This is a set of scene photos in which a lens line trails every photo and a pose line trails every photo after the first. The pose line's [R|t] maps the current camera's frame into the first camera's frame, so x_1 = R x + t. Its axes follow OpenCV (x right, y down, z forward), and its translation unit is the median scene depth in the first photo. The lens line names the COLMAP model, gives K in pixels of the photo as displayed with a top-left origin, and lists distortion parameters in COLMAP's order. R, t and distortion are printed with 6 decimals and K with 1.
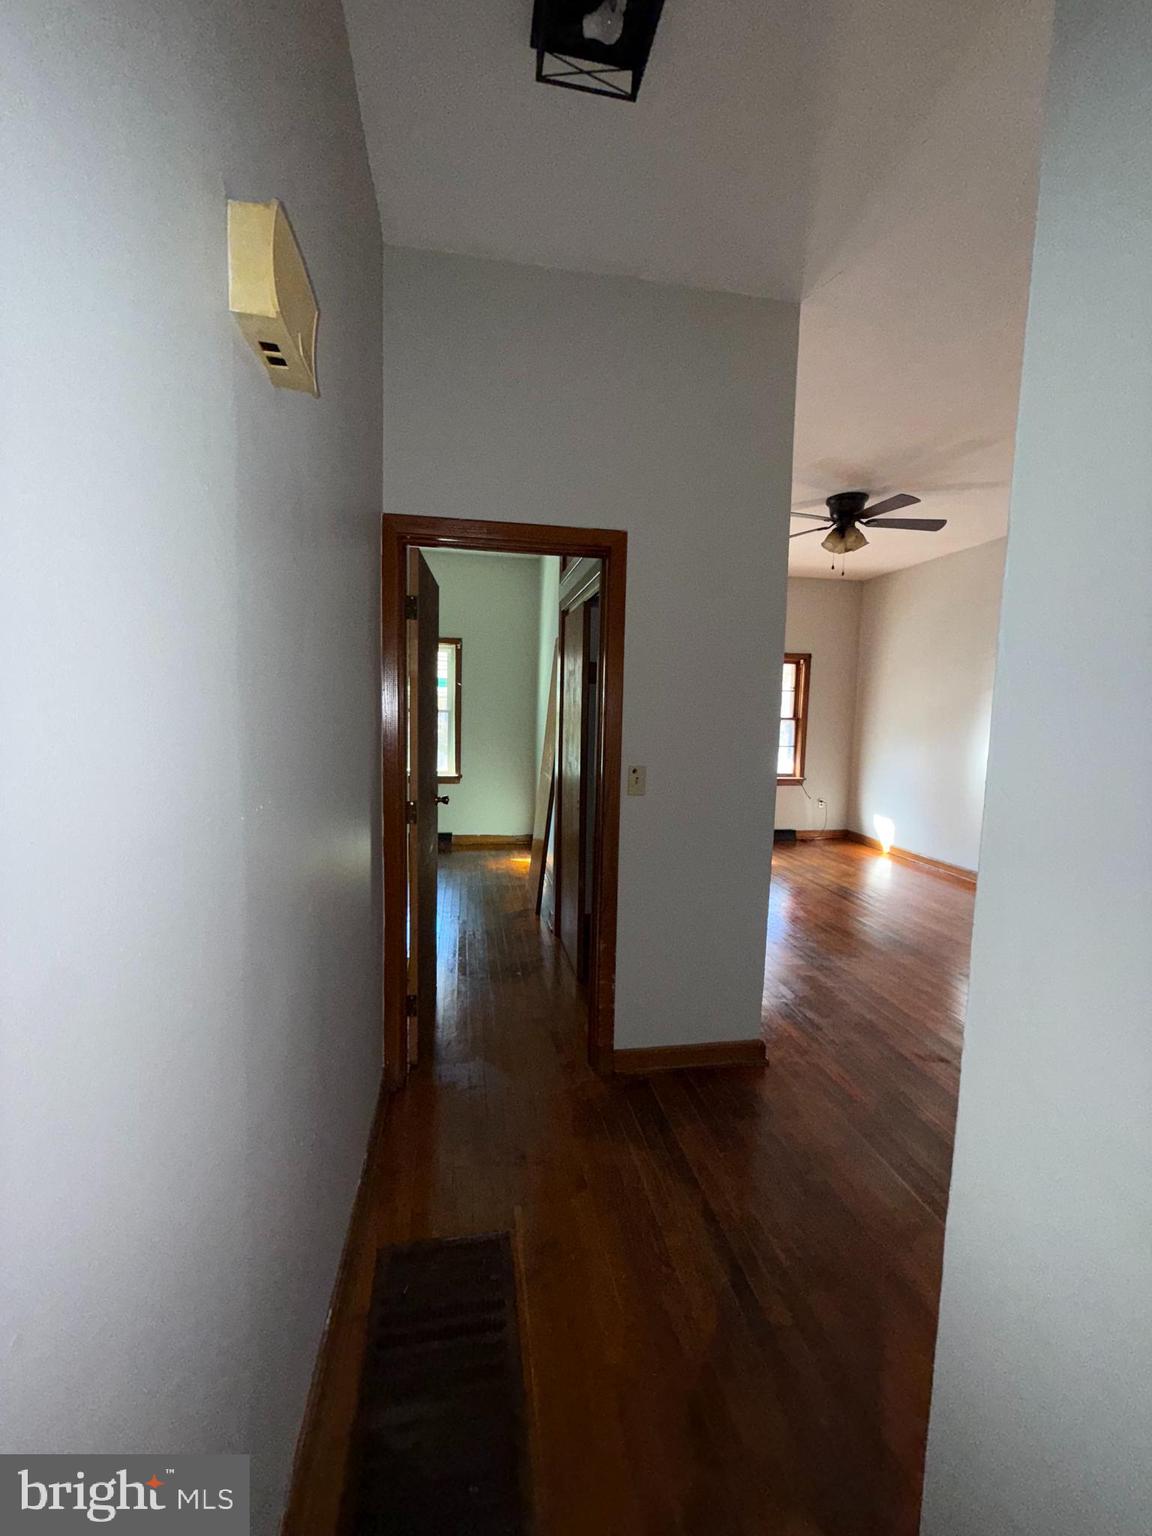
lens RADIAL K [[614.8, 0, 579.6], [0, 614.8, 766.3], [0, 0, 1]] dist [0.003406, -0.000107]
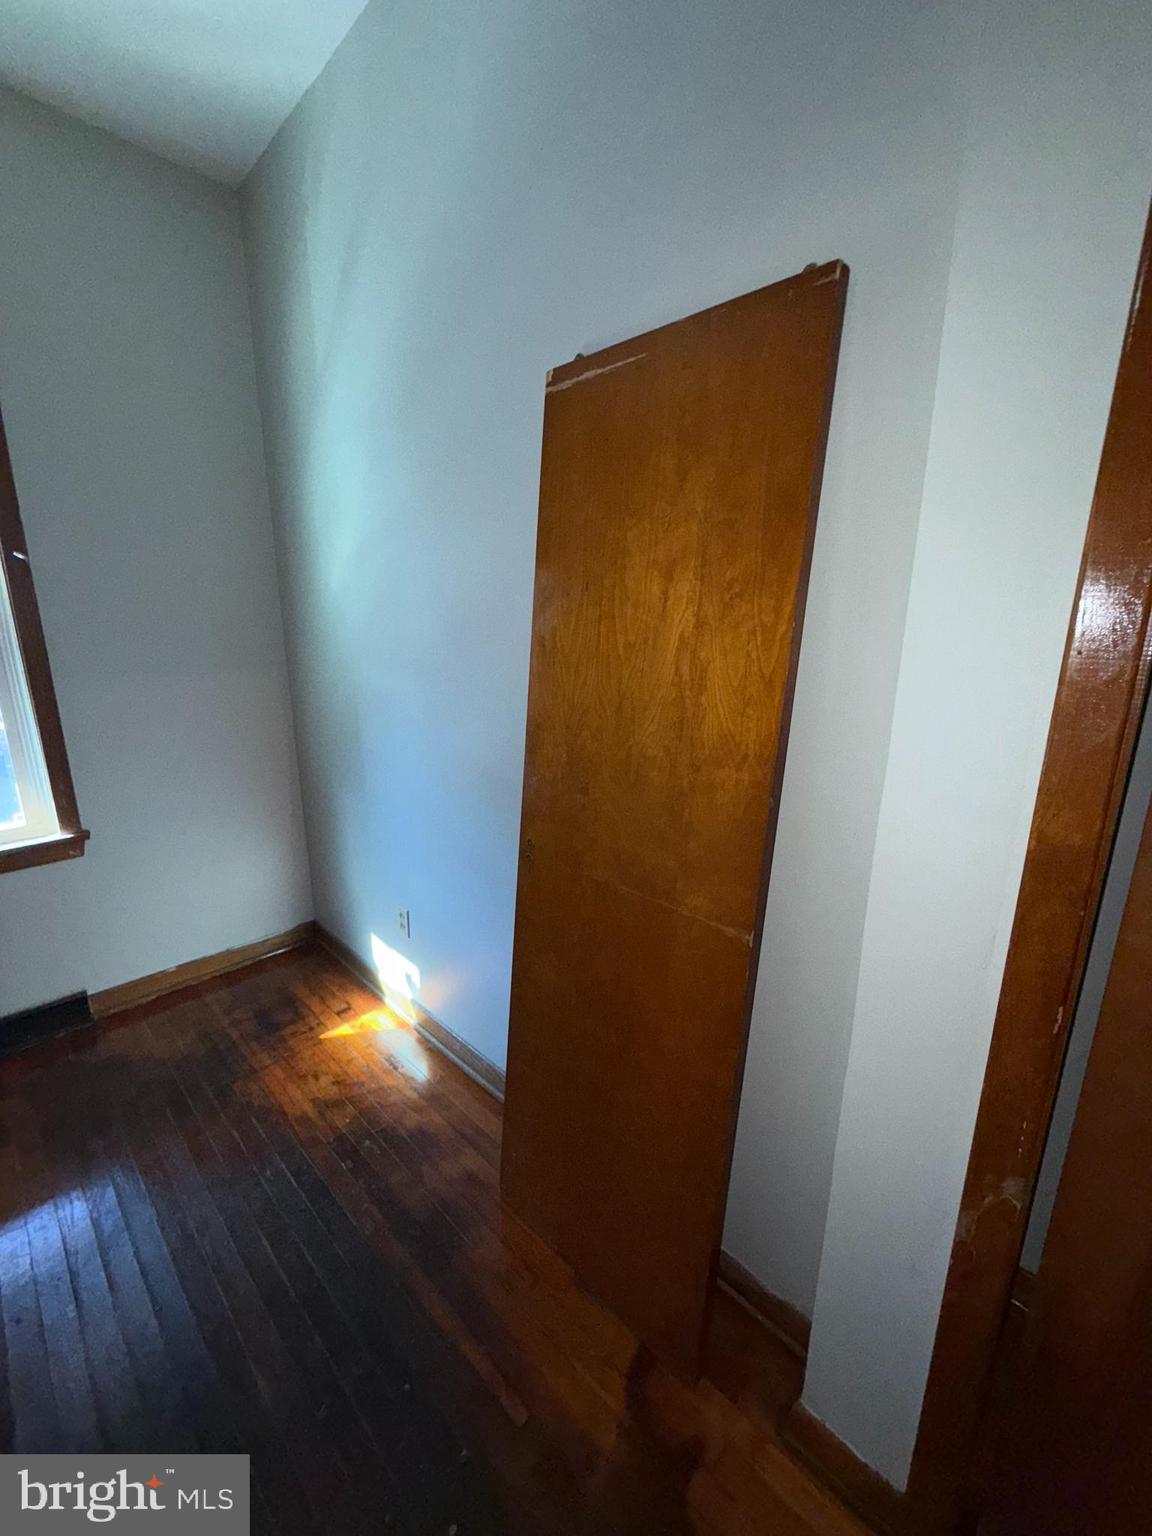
lens RADIAL K [[614.8, 0, 575.8], [0, 614.8, 769.2], [0, 0, 1]] dist [0.003406, -0.000107]
pose [[0.812290, -0.157326, 0.561635, -0.160077], [0.062046, 0.980778, 0.184999, -0.060777], [-0.579944, -0.115425, 0.806438, 0.593923]]
